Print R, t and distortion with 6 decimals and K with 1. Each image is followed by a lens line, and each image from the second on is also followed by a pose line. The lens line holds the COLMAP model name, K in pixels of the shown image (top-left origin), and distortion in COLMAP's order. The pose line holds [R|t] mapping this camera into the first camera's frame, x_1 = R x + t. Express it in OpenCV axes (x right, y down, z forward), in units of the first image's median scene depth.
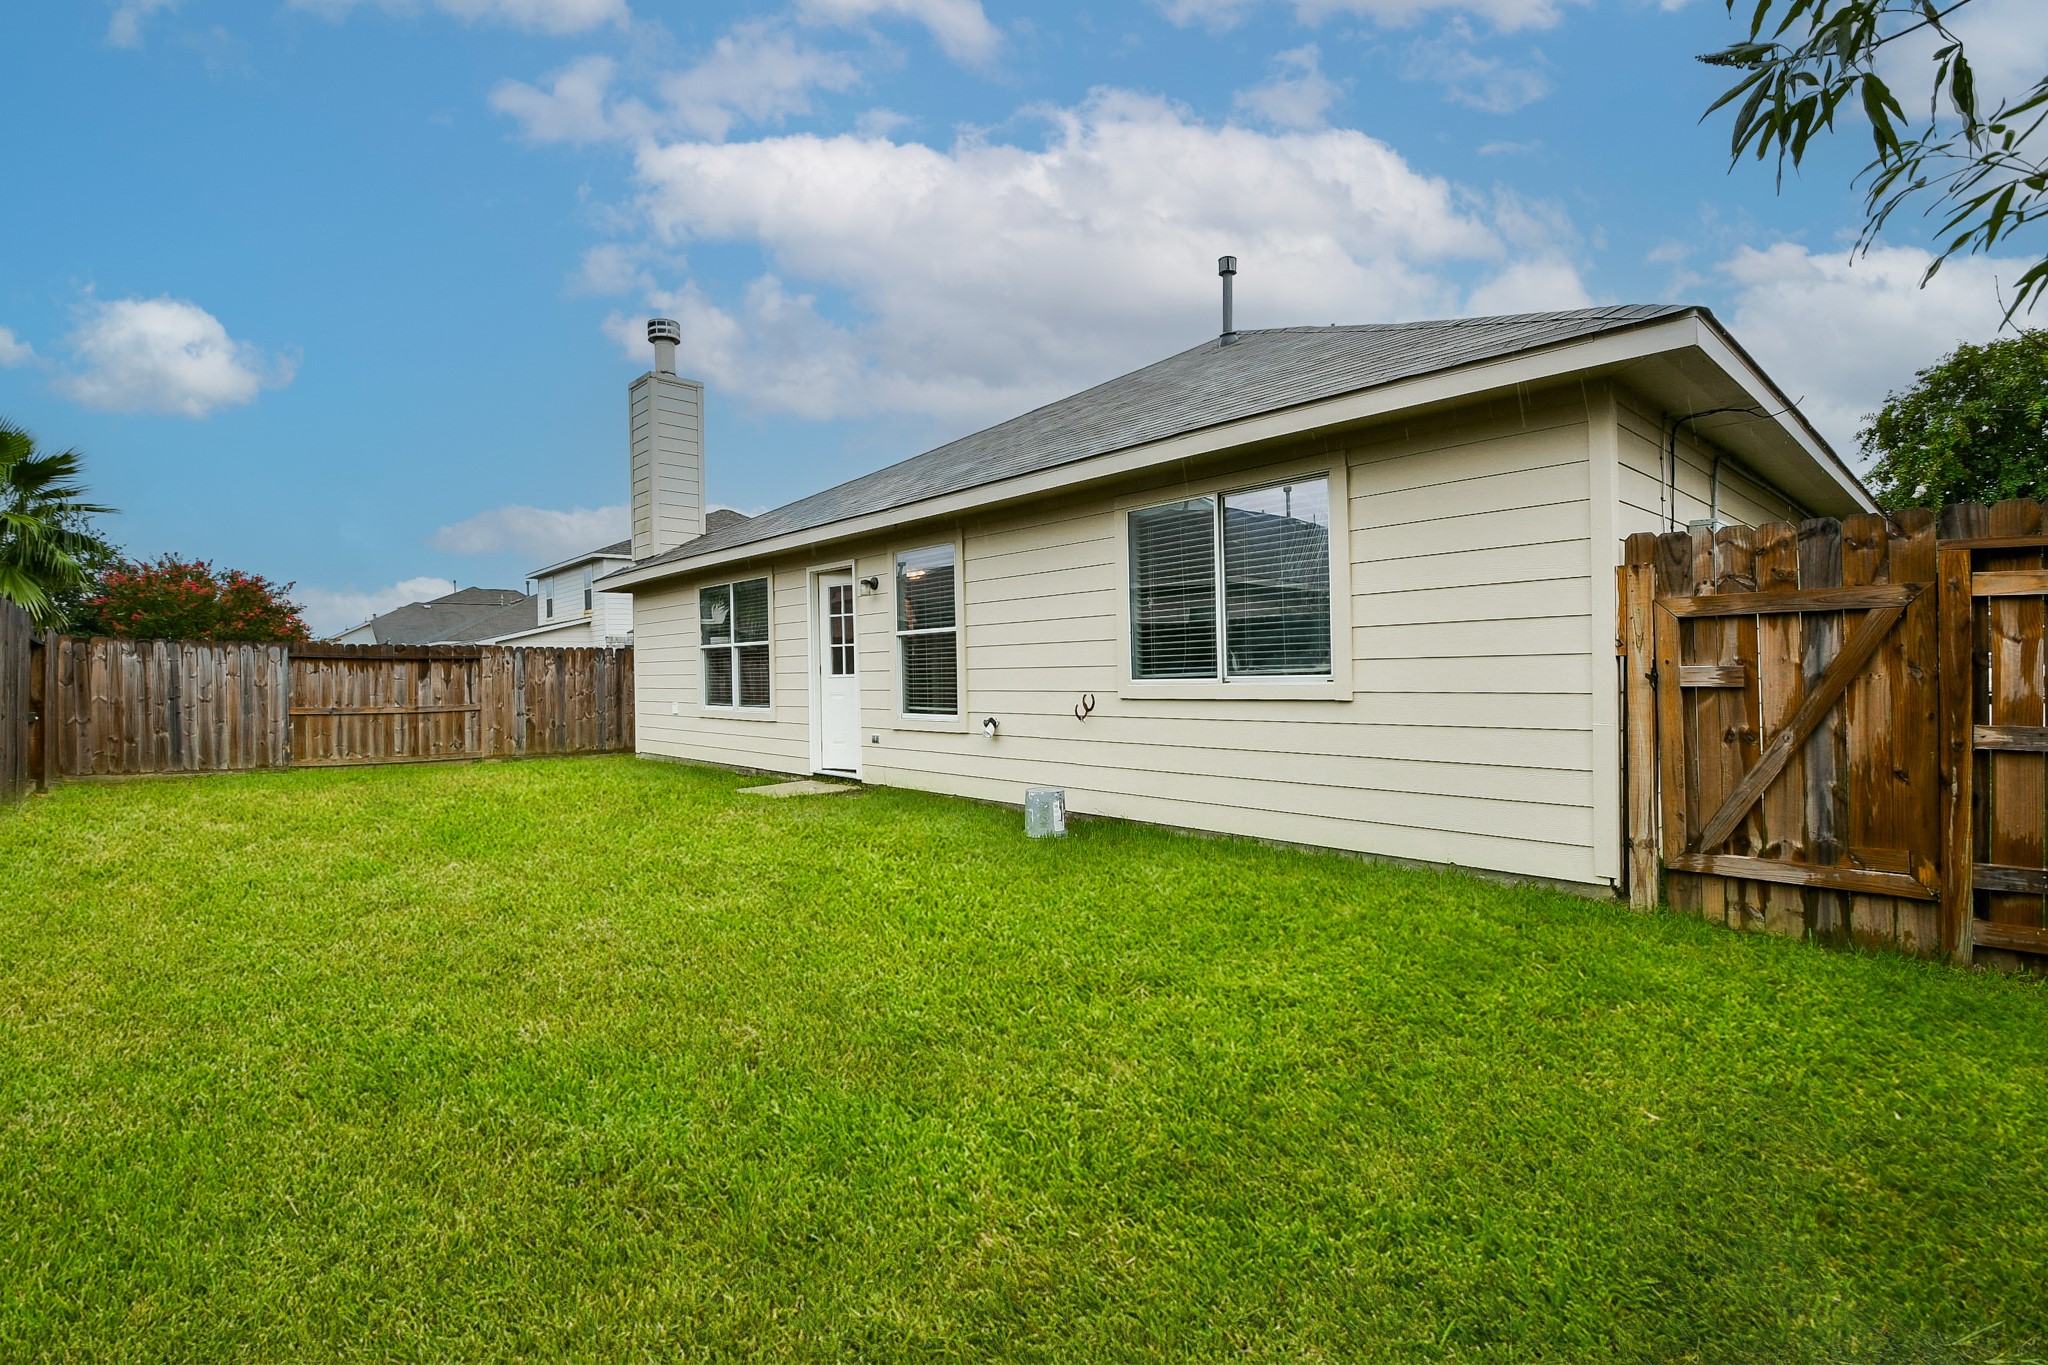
lens RADIAL K [[902.8, 0, 1018.5], [0, 902.8, 676.1], [0, 0, 1]] dist [0.017929, -0.010053]
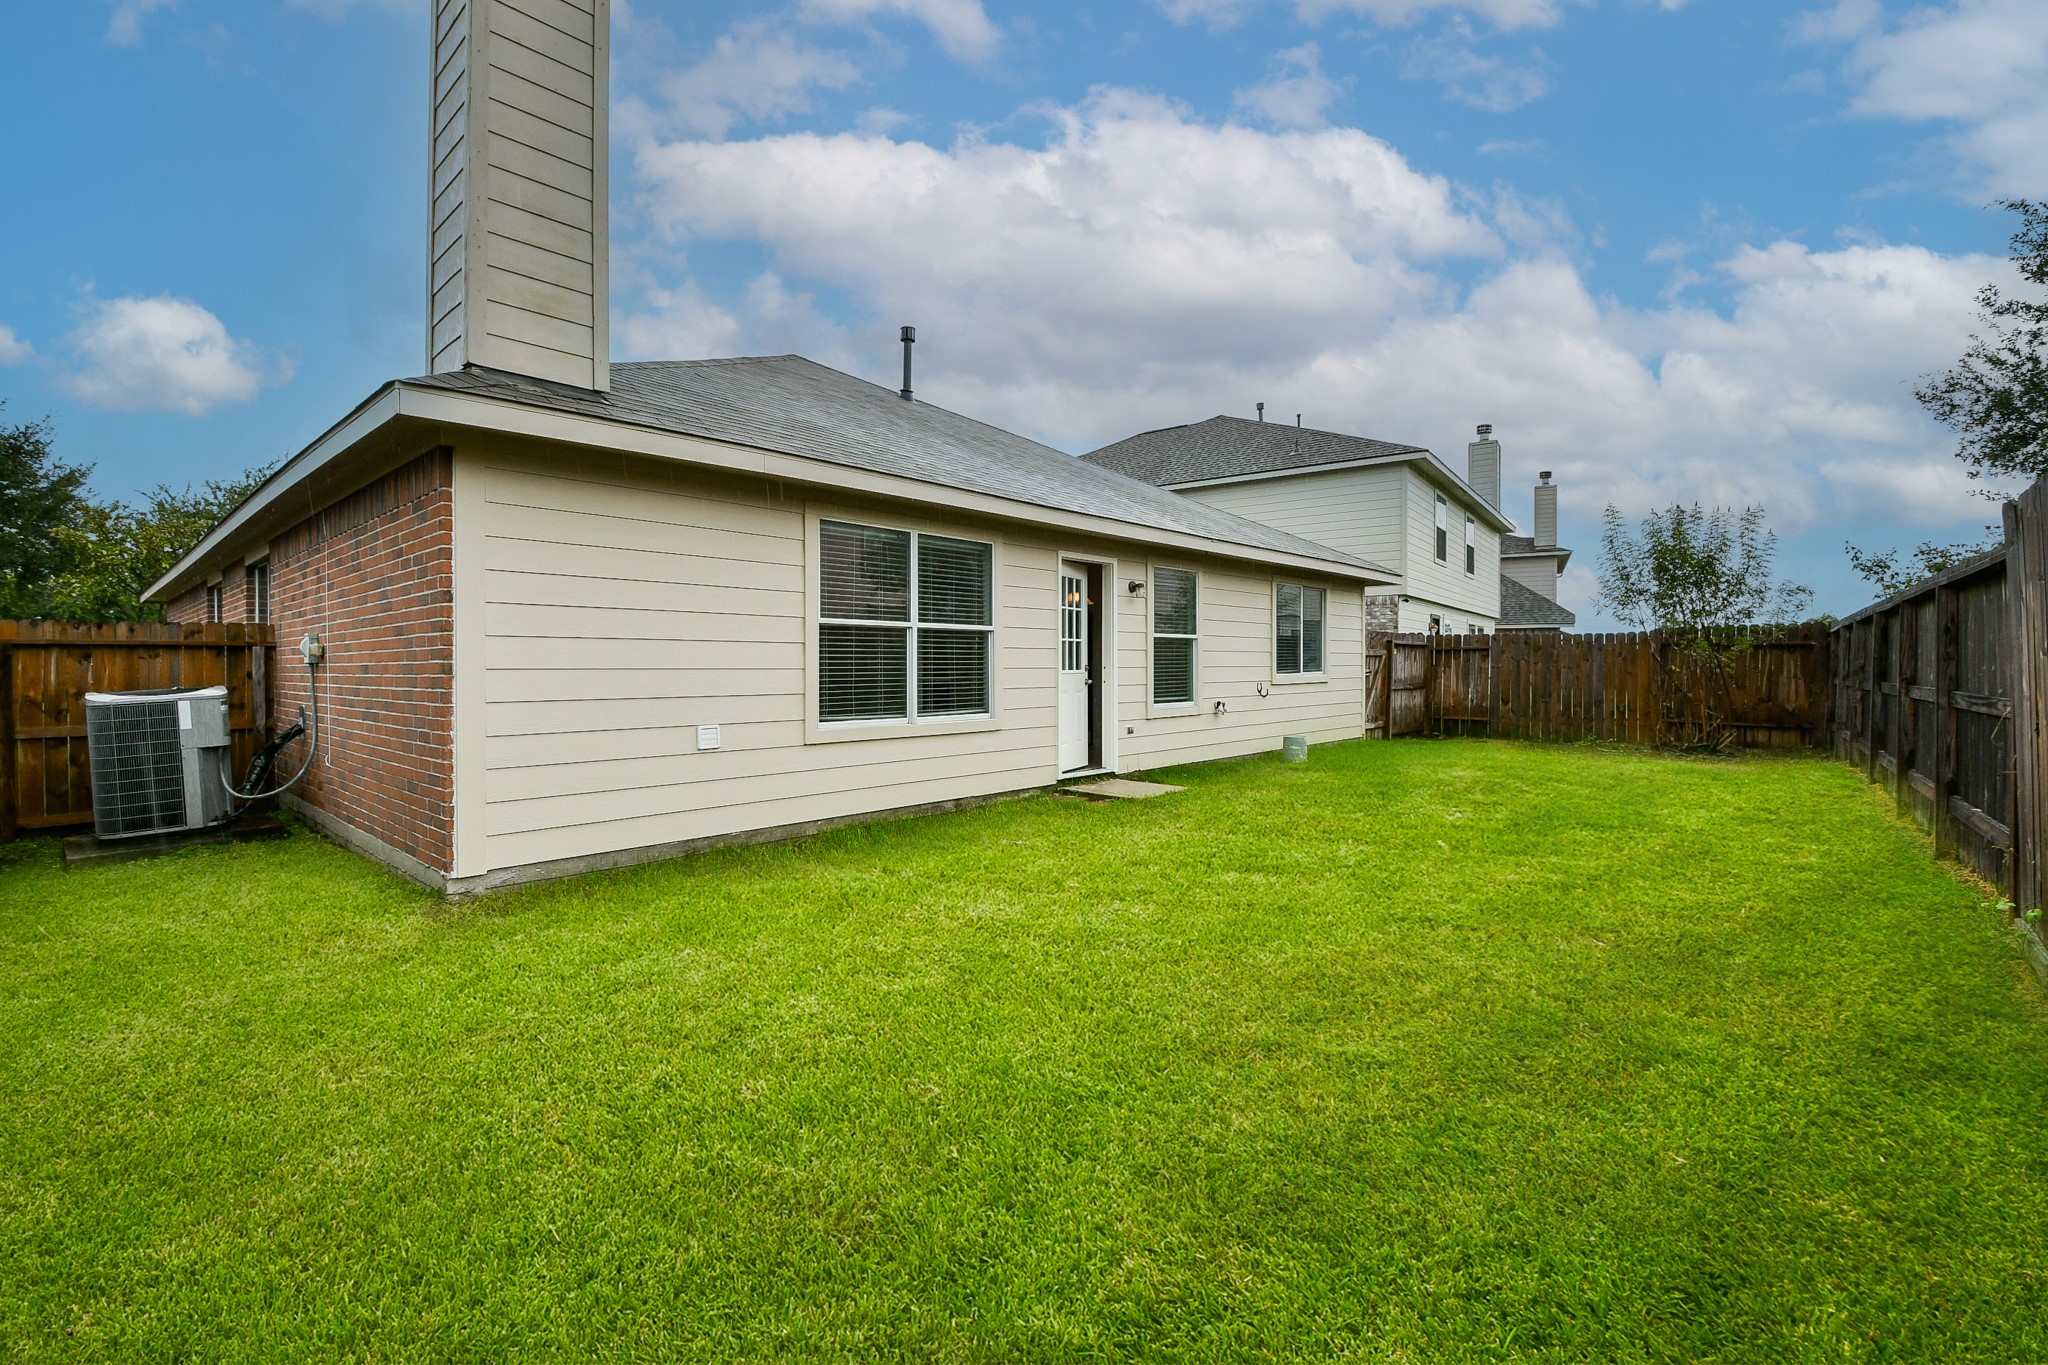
lens RADIAL K [[902.8, 0, 1018.5], [0, 902.8, 676.1], [0, 0, 1]] dist [0.017929, -0.010053]
pose [[1.000000, 0.000215, 0.000516, -0.182312], [-0.000216, 0.999999, 0.001678, -0.160076], [-0.000516, -0.001678, 0.999998, -0.206751]]
